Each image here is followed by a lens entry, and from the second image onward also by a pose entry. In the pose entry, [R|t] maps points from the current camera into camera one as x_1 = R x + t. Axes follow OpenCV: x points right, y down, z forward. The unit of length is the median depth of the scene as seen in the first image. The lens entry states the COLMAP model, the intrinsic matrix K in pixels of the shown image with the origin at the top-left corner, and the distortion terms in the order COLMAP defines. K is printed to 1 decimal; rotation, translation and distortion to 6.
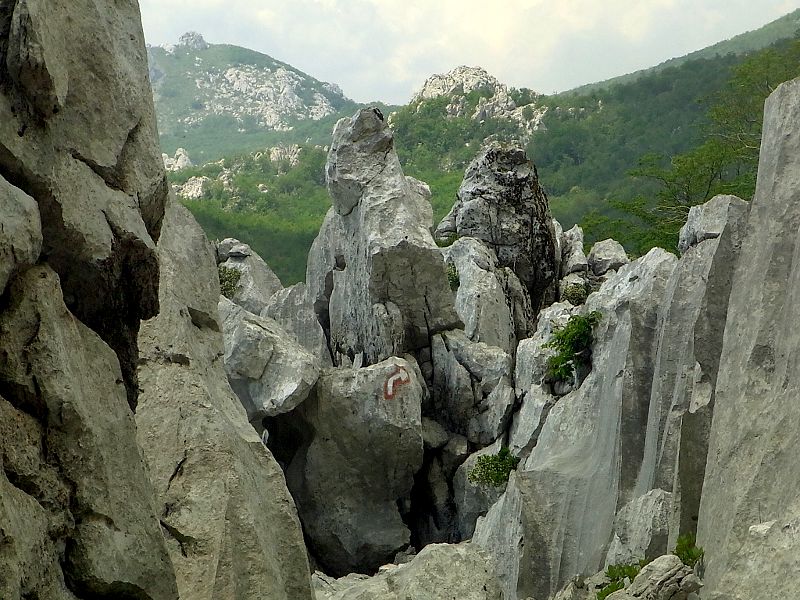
lens RADIAL K [[2831.6, 0, 400.0], [0, 2831.6, 300.0], [0, 0, 1]] dist [0.041686, 0.444931]
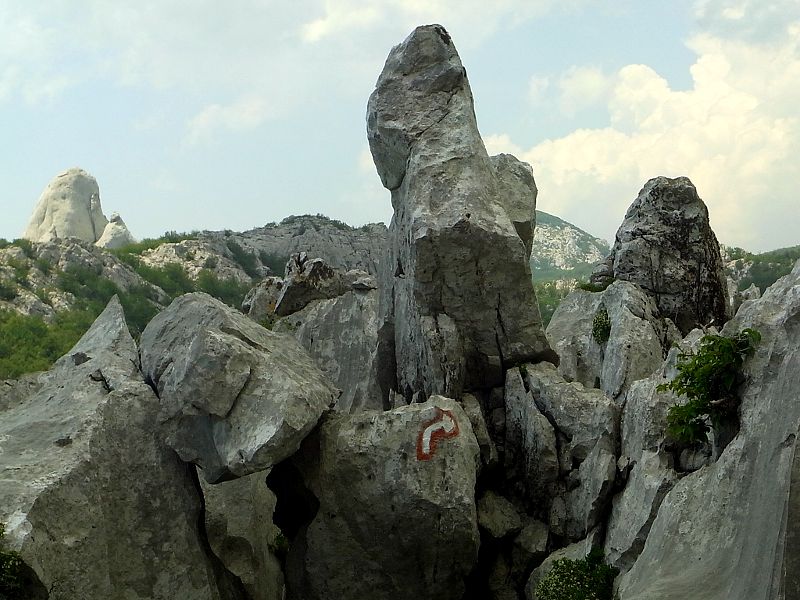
lens RADIAL K [[1954.4, 0, 400.0], [0, 1954.4, 300.0], [0, 0, 1]] dist [0.173972, -0.220617]
pose [[0.990928, 0.050587, -0.124507, 0.043950], [-0.055857, 0.997669, -0.039209, 0.016110], [0.122233, 0.045807, 0.991444, 0.546634]]
